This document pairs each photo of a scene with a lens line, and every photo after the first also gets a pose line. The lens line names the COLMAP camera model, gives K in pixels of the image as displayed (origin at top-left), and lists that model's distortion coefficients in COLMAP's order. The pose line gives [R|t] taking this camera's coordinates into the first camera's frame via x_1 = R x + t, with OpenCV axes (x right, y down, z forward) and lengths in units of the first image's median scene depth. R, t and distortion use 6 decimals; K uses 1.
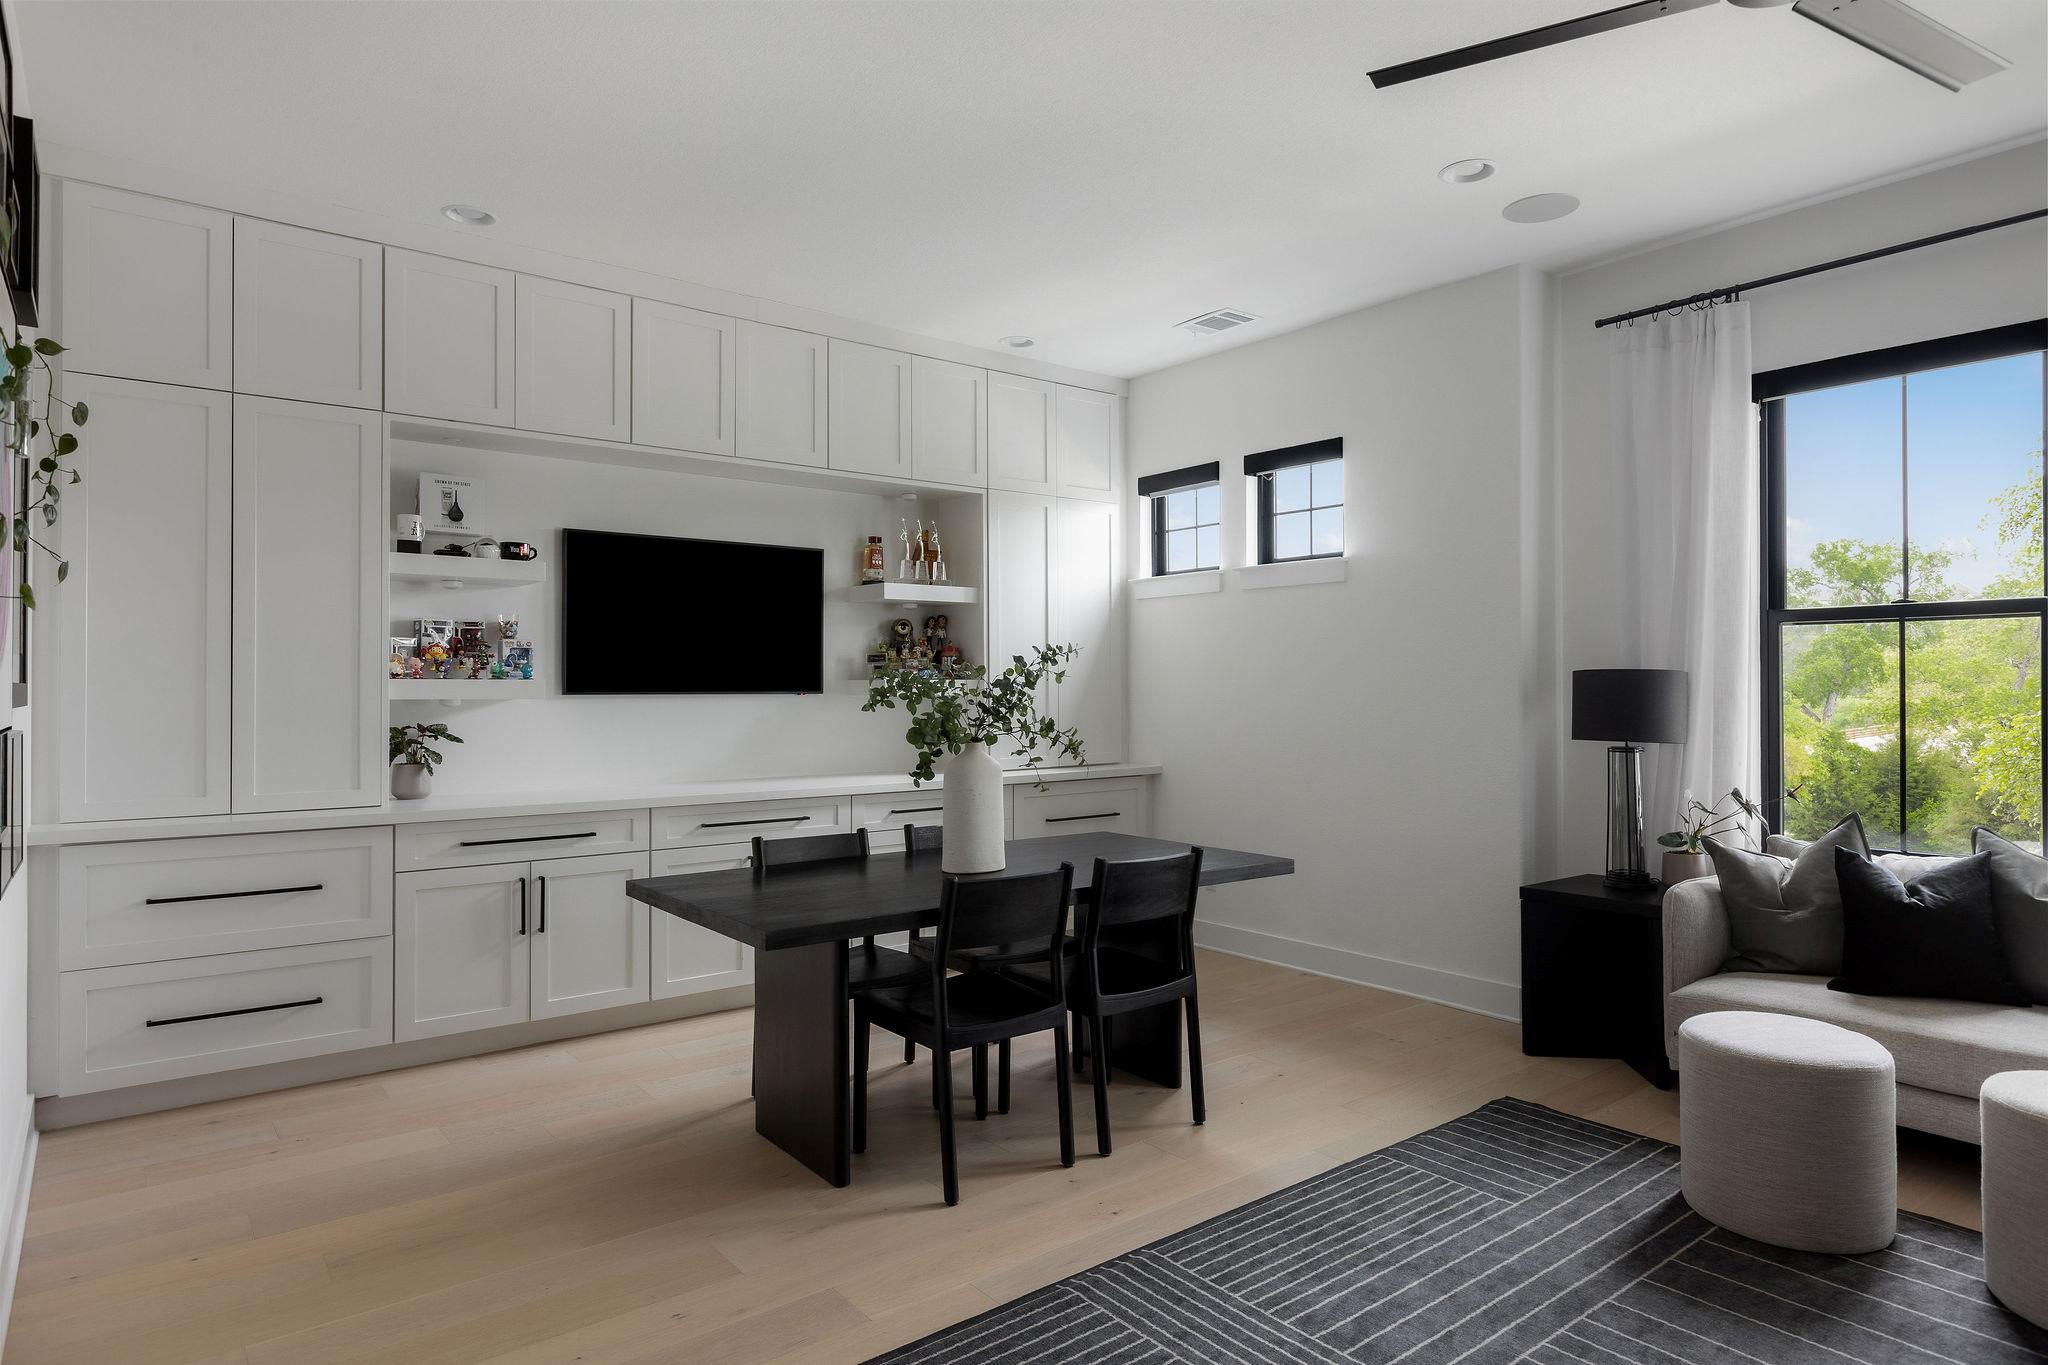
lens RADIAL K [[1170.4, 0, 1024.0], [0, 1170.4, 682.5], [0, 0, 1]] dist [0.000016, 0.000887]
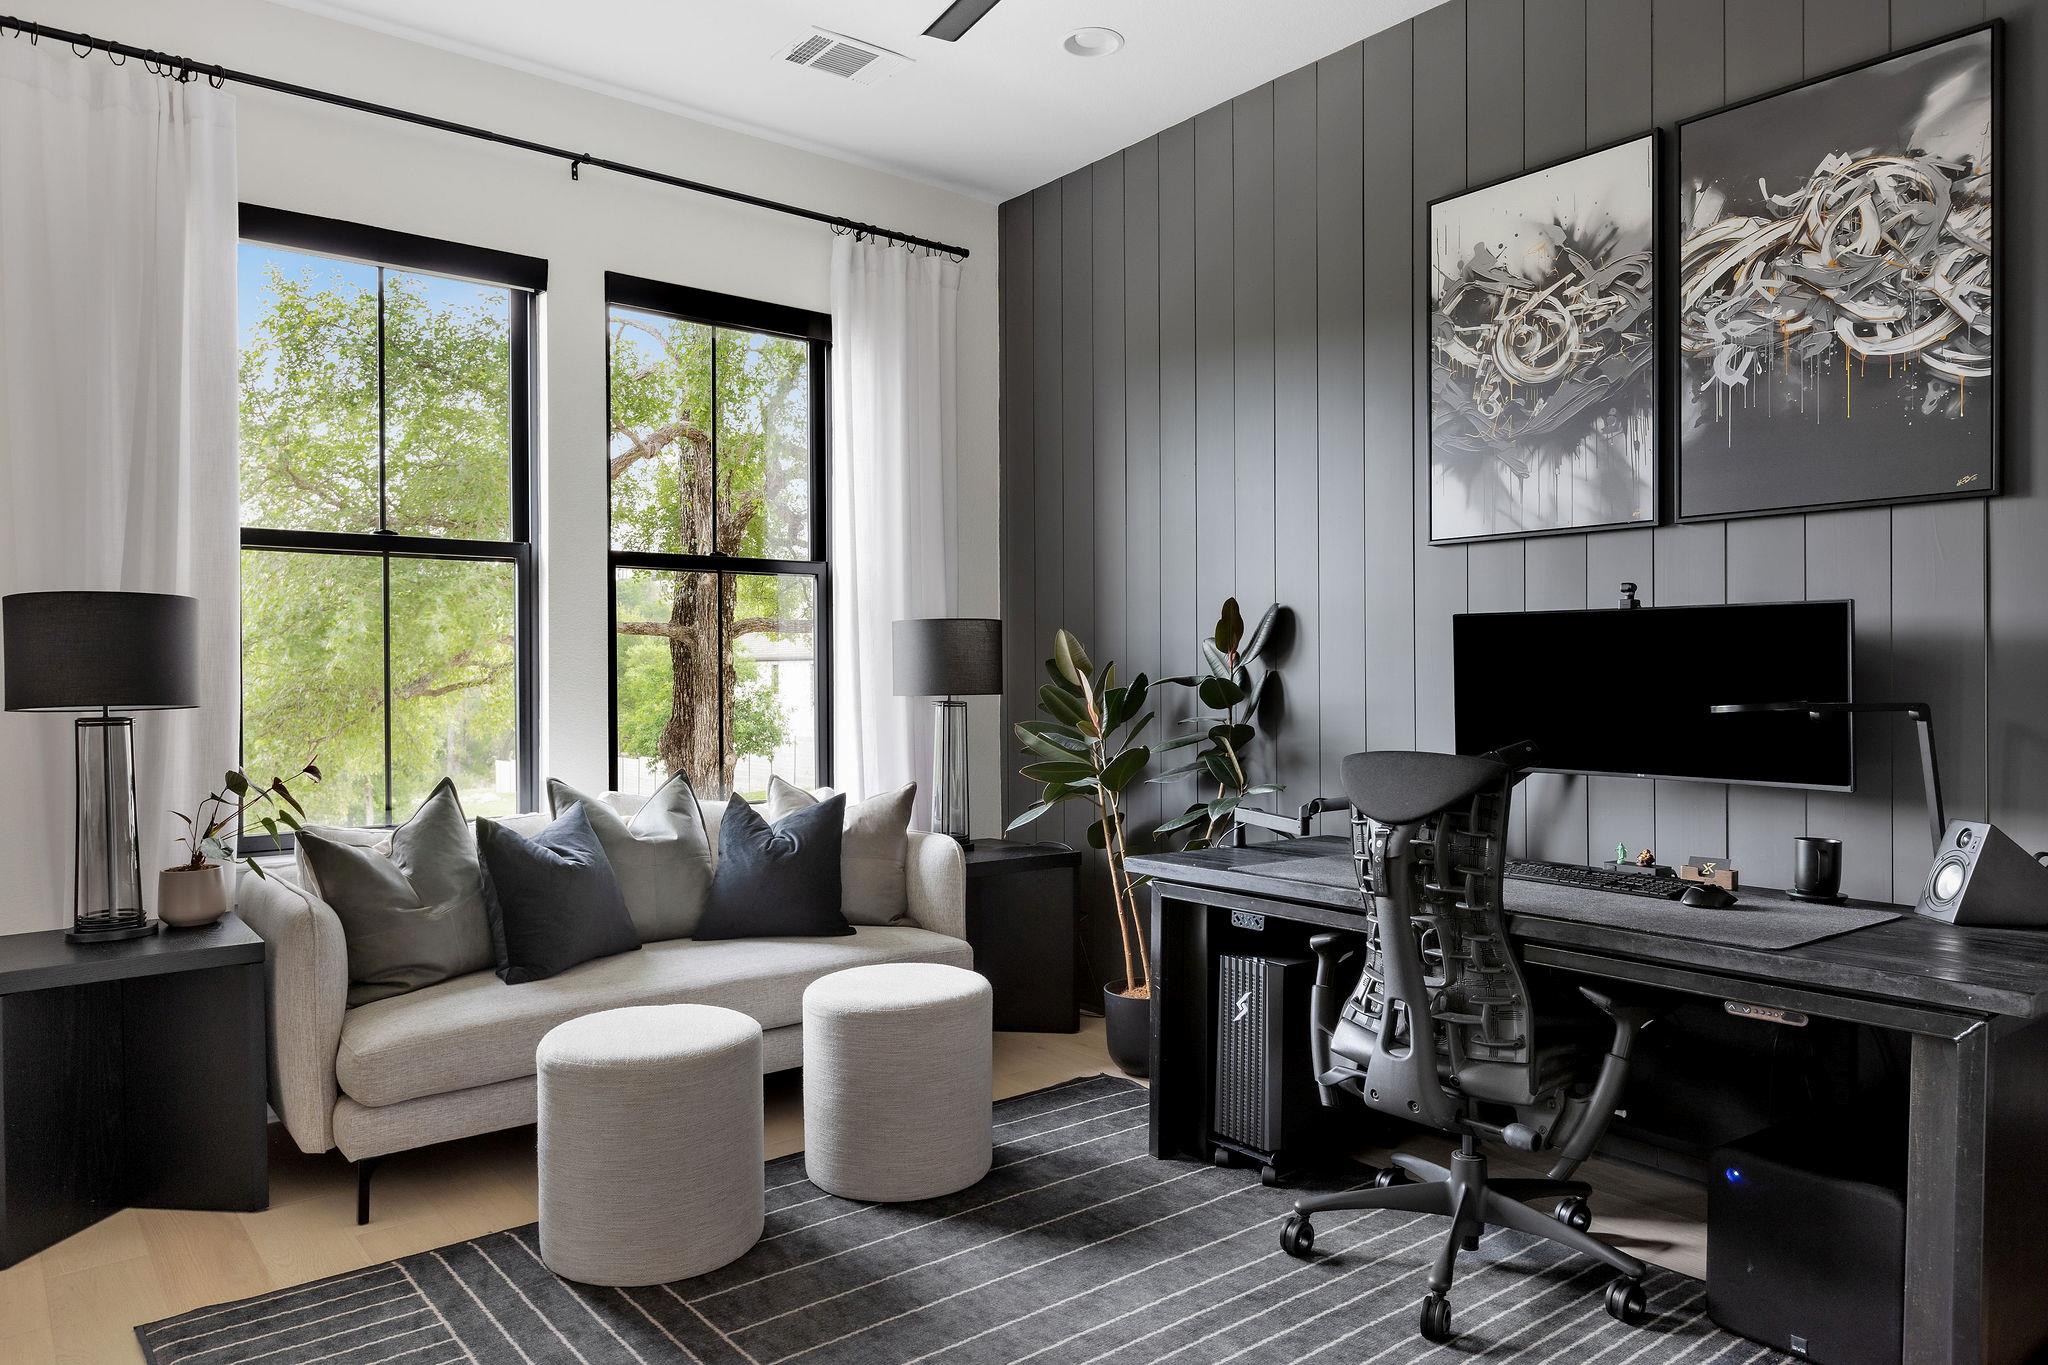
lens RADIAL K [[1347.7, 0, 1024.0], [0, 1347.7, 682.5], [0, 0, 1]] dist [-0.003278, -0.001721]
pose [[-0.013373, -0.006776, 0.999888, -0.274348], [0.002963, 0.999972, 0.006816, 0.041157], [-0.999906, 0.003053, -0.013353, 0.645860]]
